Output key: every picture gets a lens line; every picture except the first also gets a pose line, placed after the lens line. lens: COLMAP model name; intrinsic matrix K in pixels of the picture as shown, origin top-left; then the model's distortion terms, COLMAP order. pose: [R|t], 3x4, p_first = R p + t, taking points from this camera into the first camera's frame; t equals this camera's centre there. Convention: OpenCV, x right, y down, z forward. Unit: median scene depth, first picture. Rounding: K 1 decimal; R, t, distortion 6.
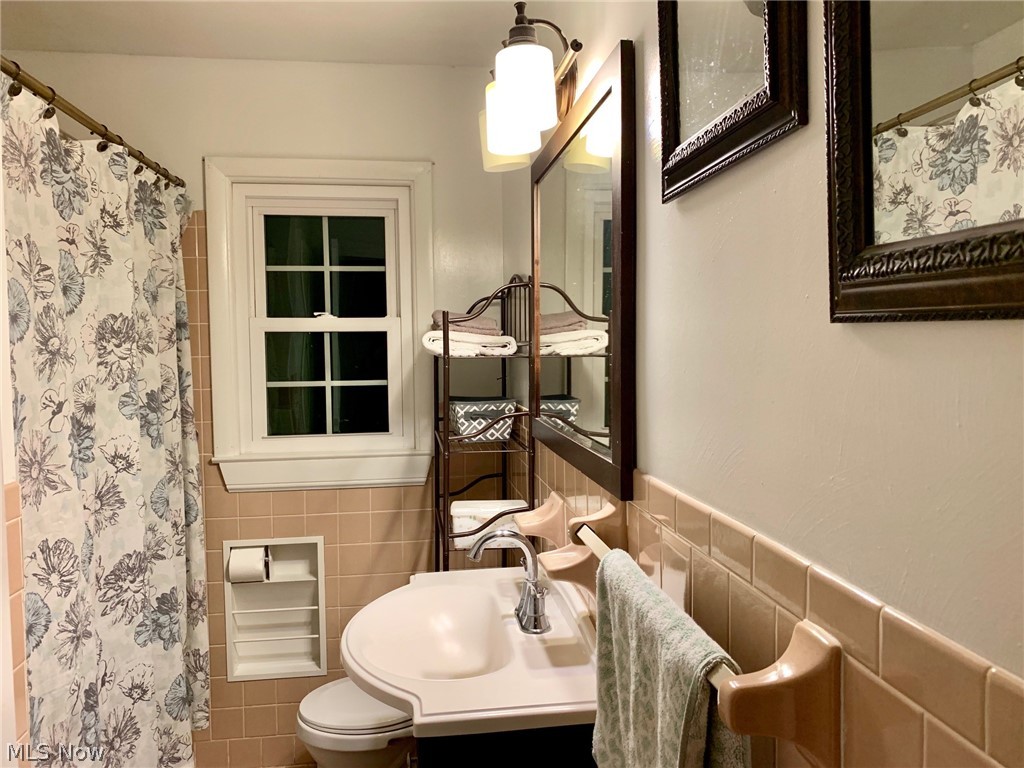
lens RADIAL K [[785.1, 0, 518.3], [0, 785.1, 374.2], [0, 0, 1]] dist [0.023821, -0.031190]
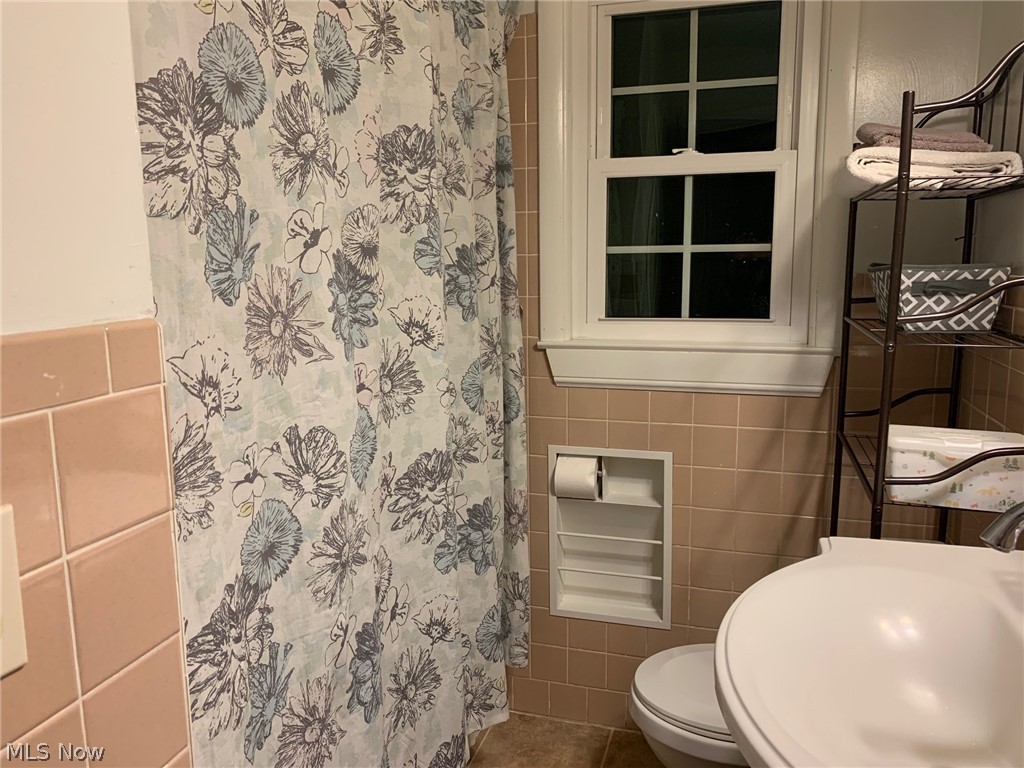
lens RADIAL K [[785.1, 0, 518.2], [0, 785.1, 373.0], [0, 0, 1]] dist [0.023821, -0.031190]
pose [[0.910545, 0.063317, -0.408533, -0.093395], [-0.018108, 0.993362, 0.113597, 0.054479], [0.413014, -0.096037, 0.905647, 0.309377]]
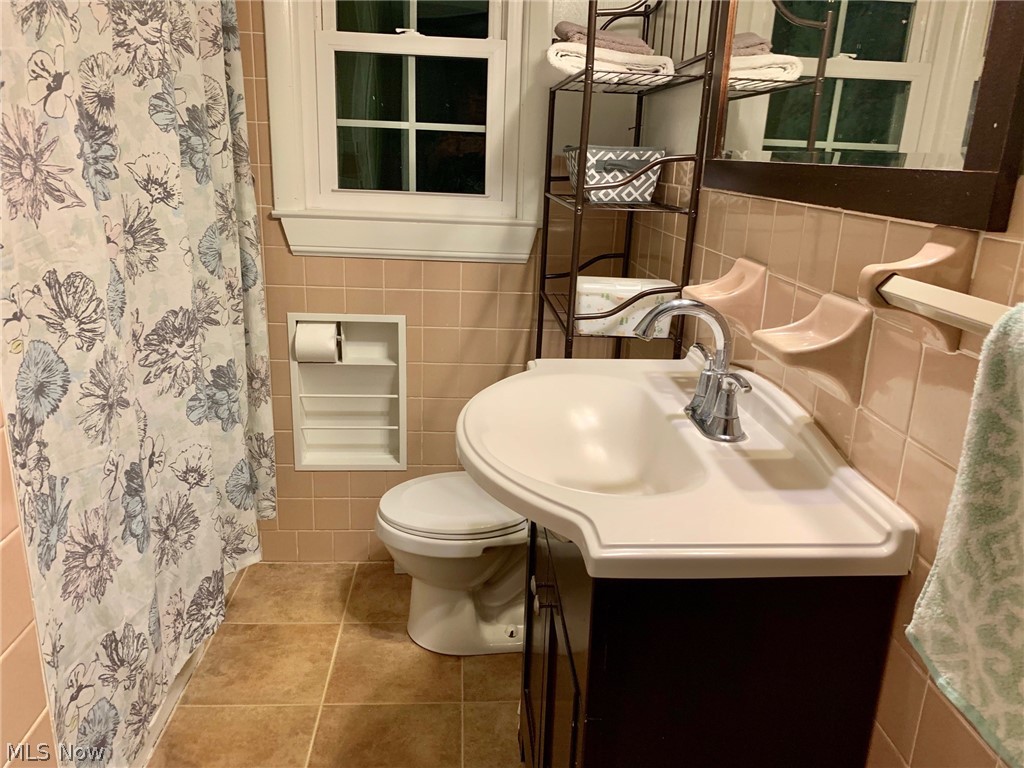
lens RADIAL K [[785.1, 0, 526.6], [0, 785.1, 381.7], [0, 0, 1]] dist [0.023821, -0.031190]
pose [[0.996971, 0.064760, -0.043074, -0.089401], [-0.052585, 0.969303, 0.240181, 0.076499], [0.057306, -0.237189, 0.969772, 0.206380]]
